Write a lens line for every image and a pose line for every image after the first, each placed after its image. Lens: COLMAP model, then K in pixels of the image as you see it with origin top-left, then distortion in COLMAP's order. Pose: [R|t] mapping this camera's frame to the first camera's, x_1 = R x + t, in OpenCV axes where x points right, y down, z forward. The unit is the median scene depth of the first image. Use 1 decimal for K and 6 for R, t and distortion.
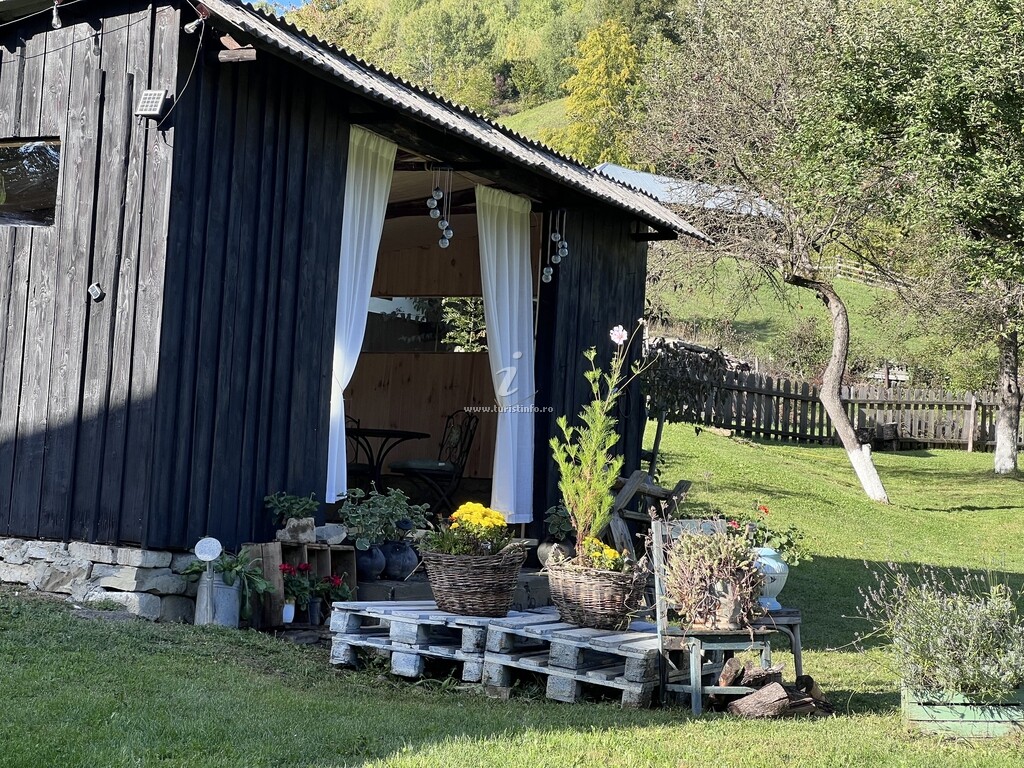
lens RADIAL K [[2438.7, 0, 512.0], [0, 2438.7, 384.0], [0, 0, 1]] dist [0.013017, 0.179882]
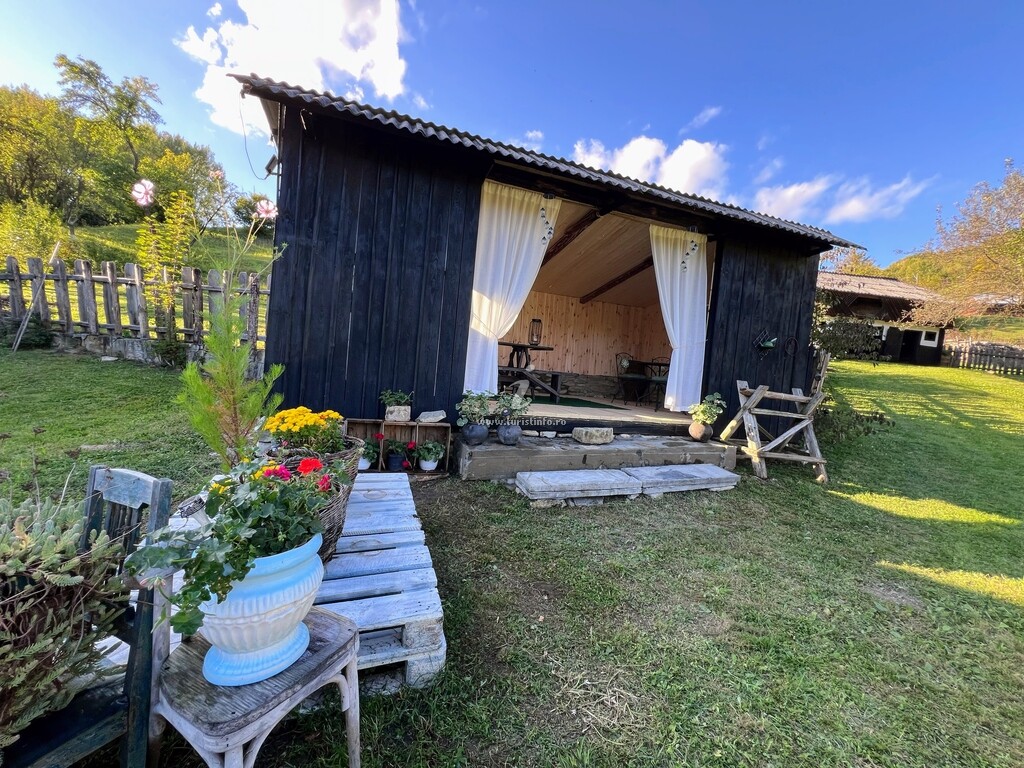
lens RADIAL K [[409.5, 0, 507.8], [0, 409.5, 383.4], [0, 0, 1]] dist [-0.001986, 0.000425]
pose [[0.668644, 0.032641, -0.742866, 0.169514], [0.002393, 0.998936, 0.046046, 0.025413], [0.743578, -0.032567, 0.667855, 0.831912]]
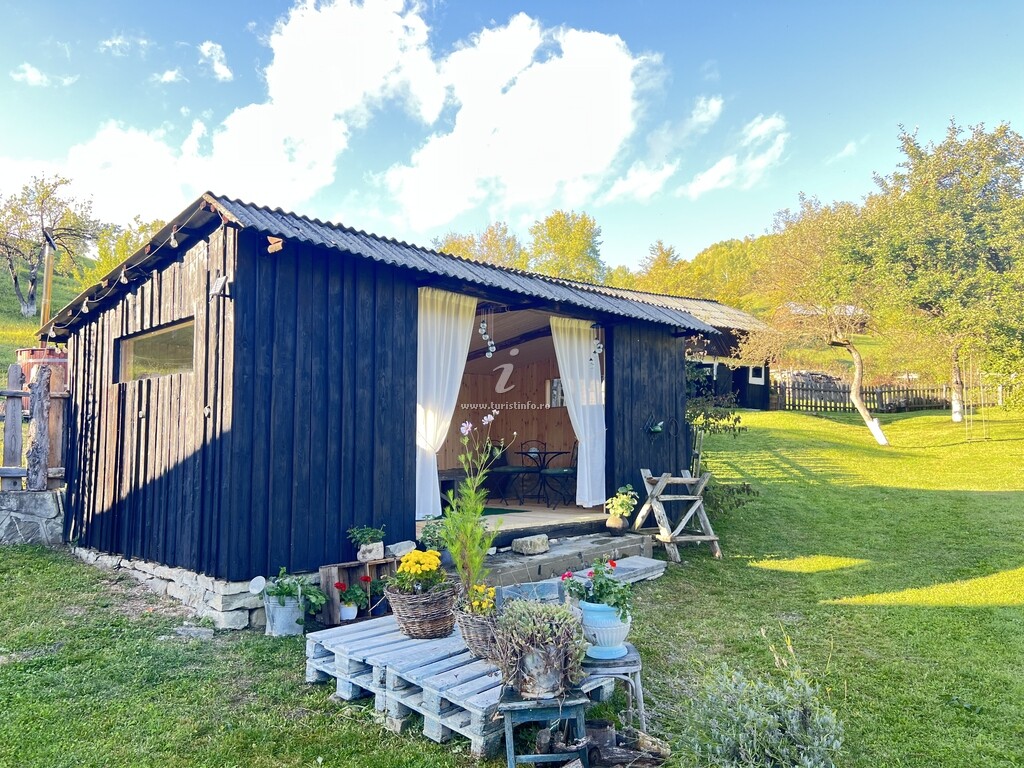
lens RADIAL K [[797.0, 0, 512.0], [0, 797.0, 384.0], [0, 0, 1]] dist [0.065926, -0.004147]
pose [[0.943979, -0.079669, -0.320244, 0.161760], [0.075906, 0.996820, -0.024239, -0.025241], [0.321157, -0.001428, 0.947025, 0.525574]]
